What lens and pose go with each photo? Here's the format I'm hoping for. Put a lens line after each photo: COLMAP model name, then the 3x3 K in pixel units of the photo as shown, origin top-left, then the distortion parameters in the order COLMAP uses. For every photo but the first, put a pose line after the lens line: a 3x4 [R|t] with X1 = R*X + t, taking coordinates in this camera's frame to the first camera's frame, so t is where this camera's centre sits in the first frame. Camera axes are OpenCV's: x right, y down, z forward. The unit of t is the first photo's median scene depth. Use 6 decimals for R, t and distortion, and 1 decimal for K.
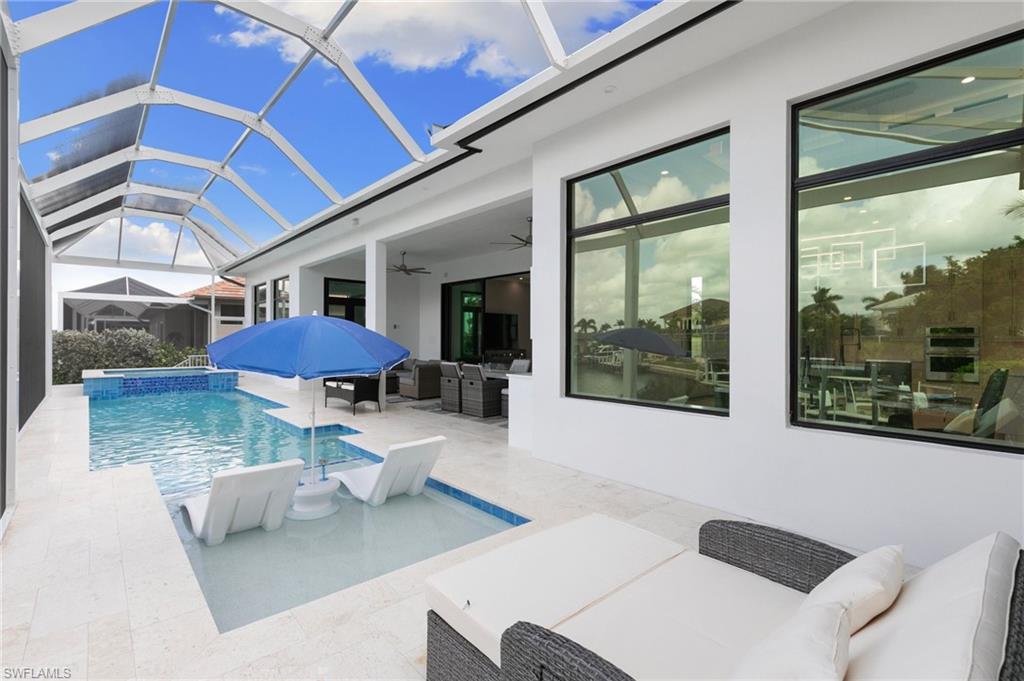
lens RADIAL K [[459.3, 0, 508.5], [0, 459.3, 339.7], [0, 0, 1]] dist [0.008170, -0.001837]
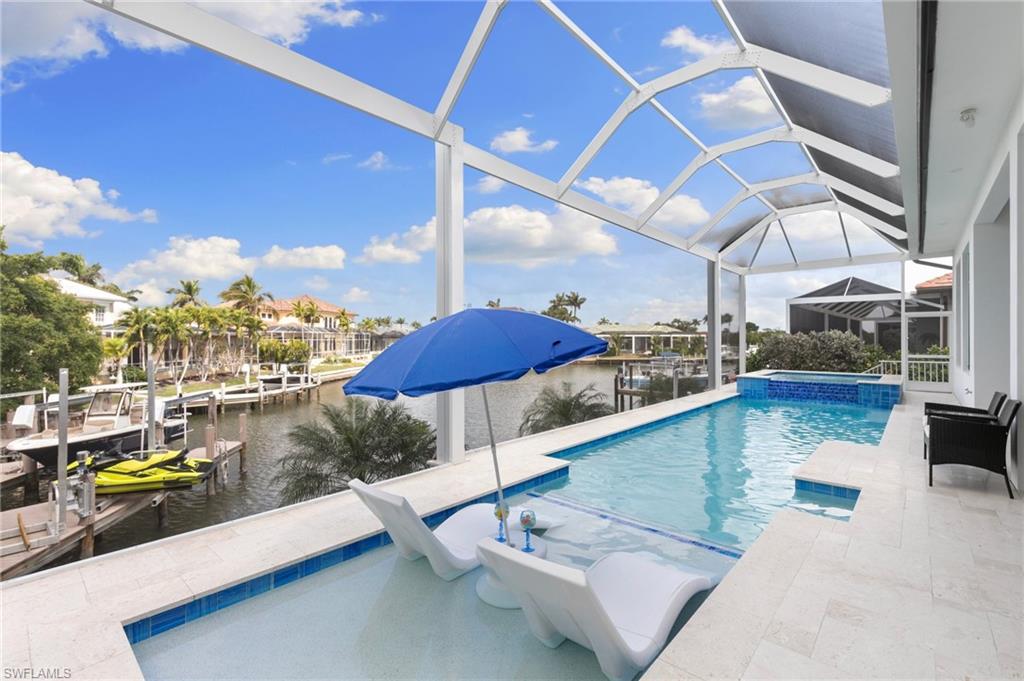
lens RADIAL K [[459.3, 0, 514.3], [0, 459.3, 339.9], [0, 0, 1]] dist [0.008170, -0.001837]
pose [[0.115449, -0.001845, -0.993312, 0.068220], [-0.001655, 0.999997, -0.002050, -0.000800], [0.993312, 0.001881, 0.115445, 0.225943]]
